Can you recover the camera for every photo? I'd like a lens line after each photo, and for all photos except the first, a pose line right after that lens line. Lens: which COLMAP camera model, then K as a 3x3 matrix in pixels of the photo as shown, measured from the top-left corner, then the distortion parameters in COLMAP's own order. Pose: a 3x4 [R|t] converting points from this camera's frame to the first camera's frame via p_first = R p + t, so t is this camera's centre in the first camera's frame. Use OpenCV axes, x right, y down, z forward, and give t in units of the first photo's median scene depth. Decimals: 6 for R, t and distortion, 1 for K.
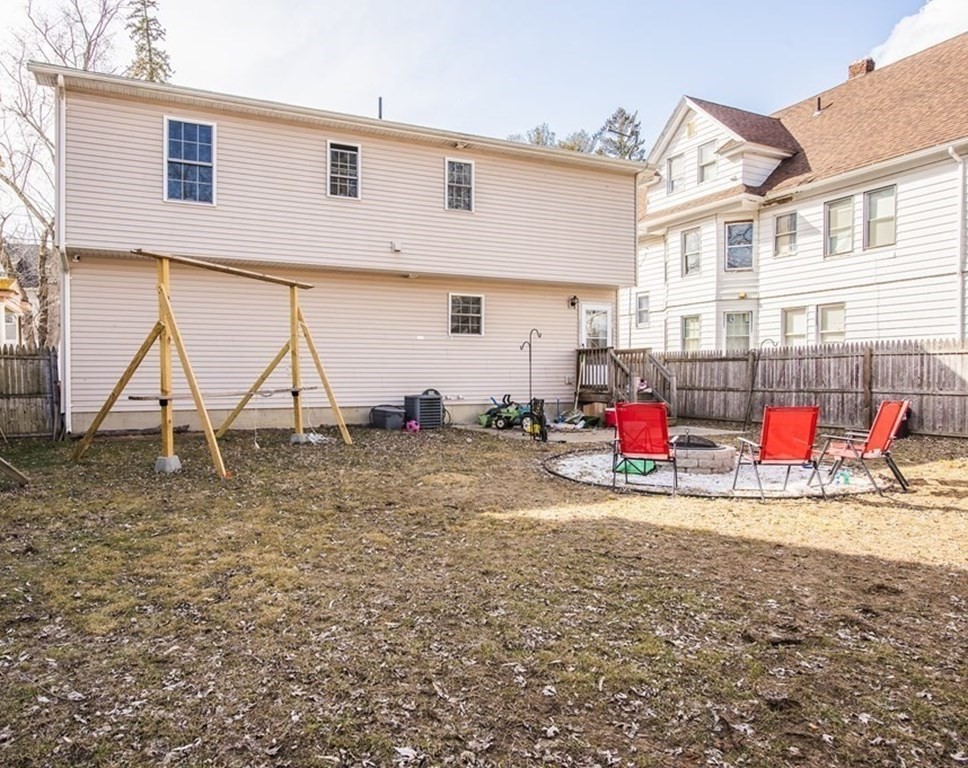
lens RADIAL K [[678.9, 0, 483.8], [0, 678.9, 364.5], [0, 0, 1]] dist [-0.002998, -0.003105]
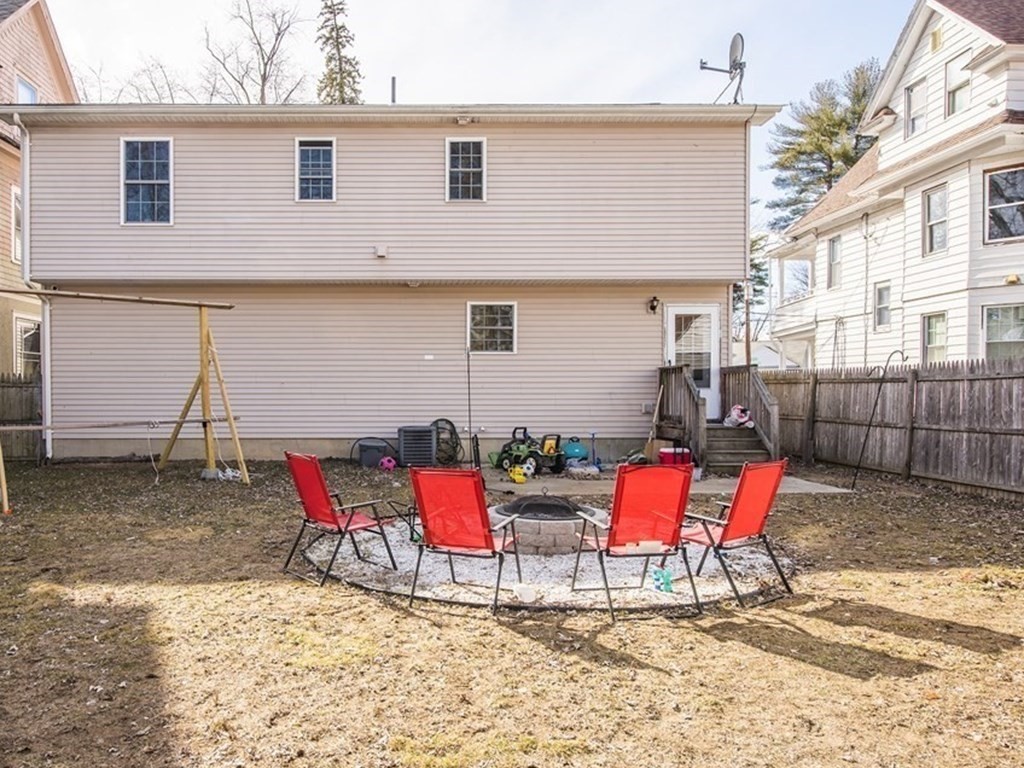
lens RADIAL K [[789.2, 0, 512.0], [0, 789.2, 384.0], [0, 0, 1]] dist [-0.001675, -0.002618]
pose [[0.907169, -0.002339, -0.420759, 0.368034], [0.005491, 0.999965, 0.006280, -0.010868], [0.420730, -0.008007, 0.907151, 0.143346]]
